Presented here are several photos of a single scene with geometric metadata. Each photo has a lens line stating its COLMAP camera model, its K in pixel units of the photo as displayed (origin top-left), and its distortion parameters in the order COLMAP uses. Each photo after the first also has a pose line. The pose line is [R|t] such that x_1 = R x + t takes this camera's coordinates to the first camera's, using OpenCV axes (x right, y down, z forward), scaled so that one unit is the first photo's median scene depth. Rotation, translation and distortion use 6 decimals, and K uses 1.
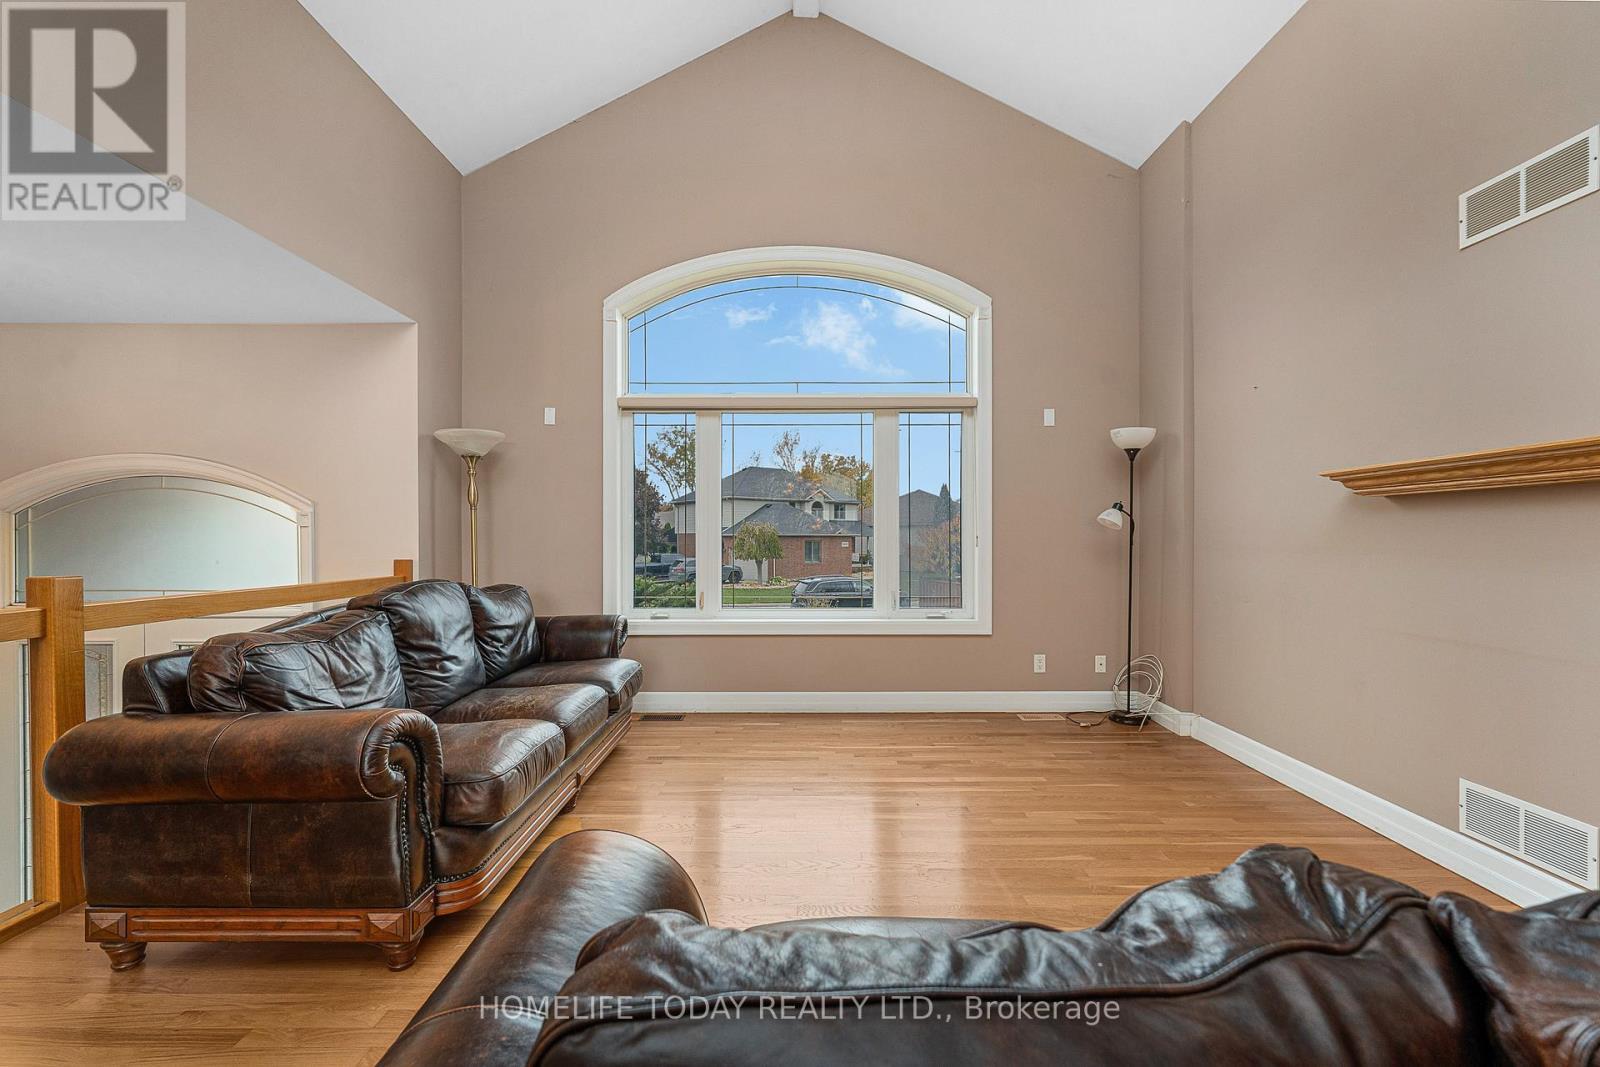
lens RADIAL K [[646.0, 0, 797.6], [0, 646.0, 537.4], [0, 0, 1]] dist [-0.000220, -0.000252]
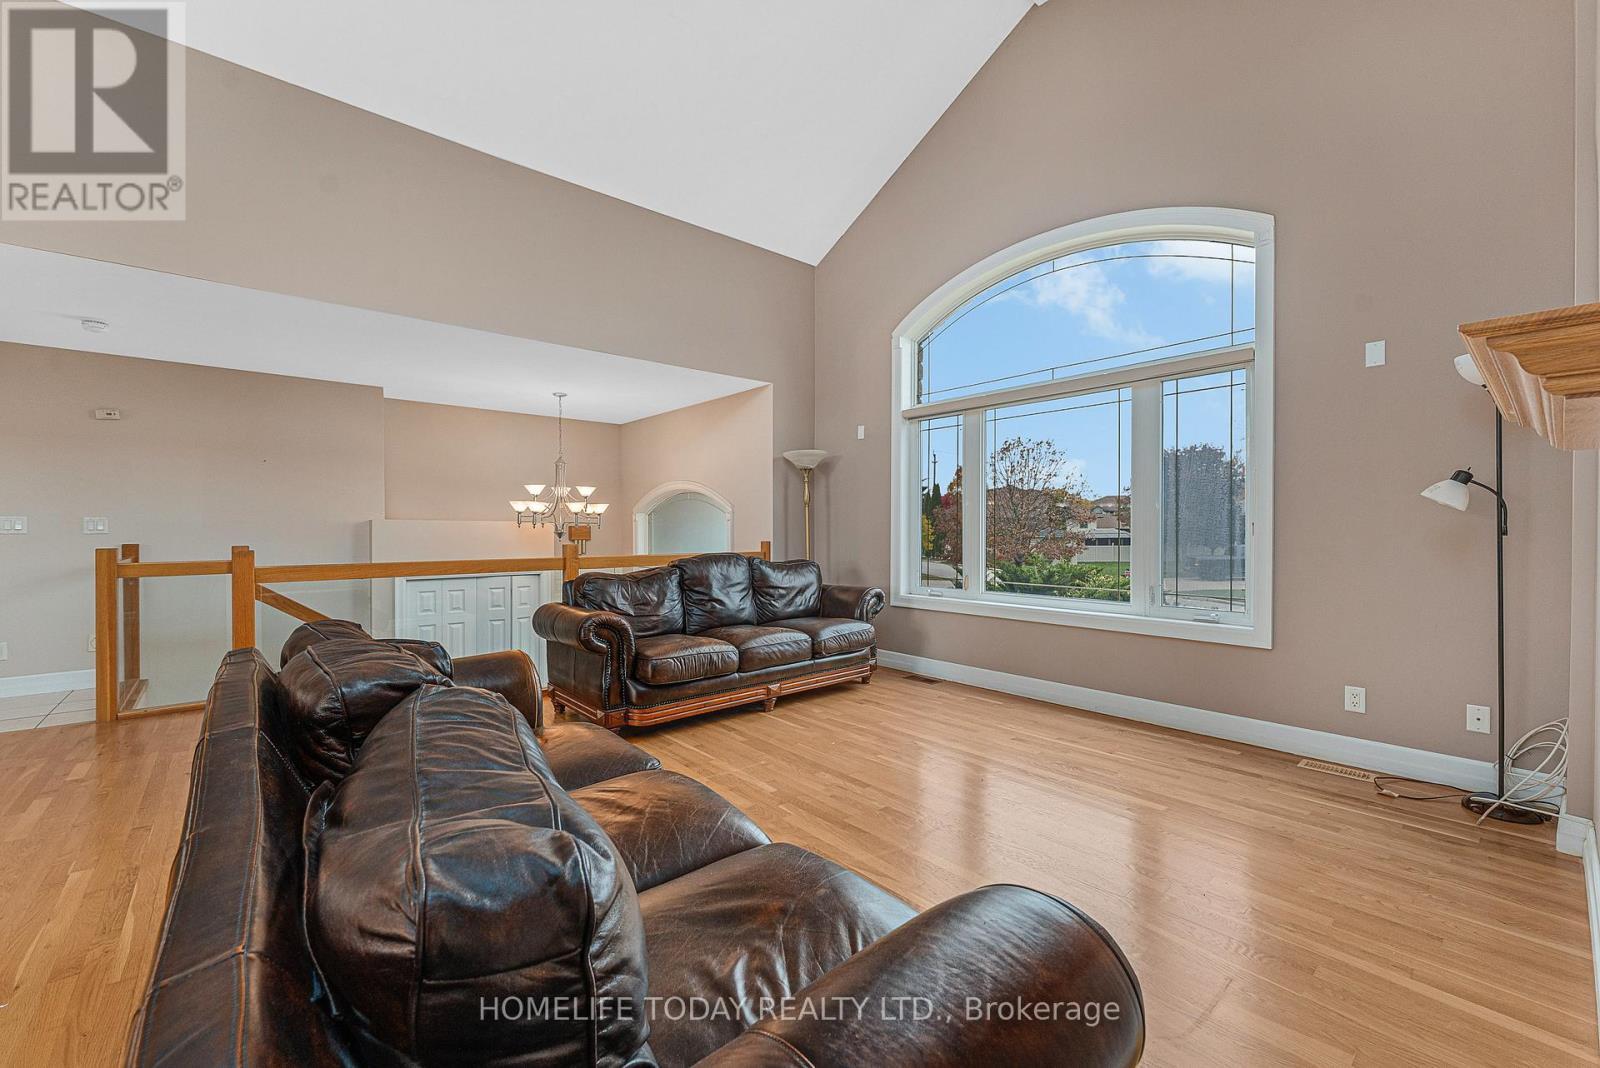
lens RADIAL K [[646.0, 0, 791.3], [0, 646.0, 534.8], [0, 0, 1]] dist [-0.000220, -0.000252]
pose [[0.654449, 0.007741, -0.756067, 0.514490], [0.001213, 0.999936, 0.011288, 0.002406], [0.756105, -0.008305, 0.654397, 0.052605]]
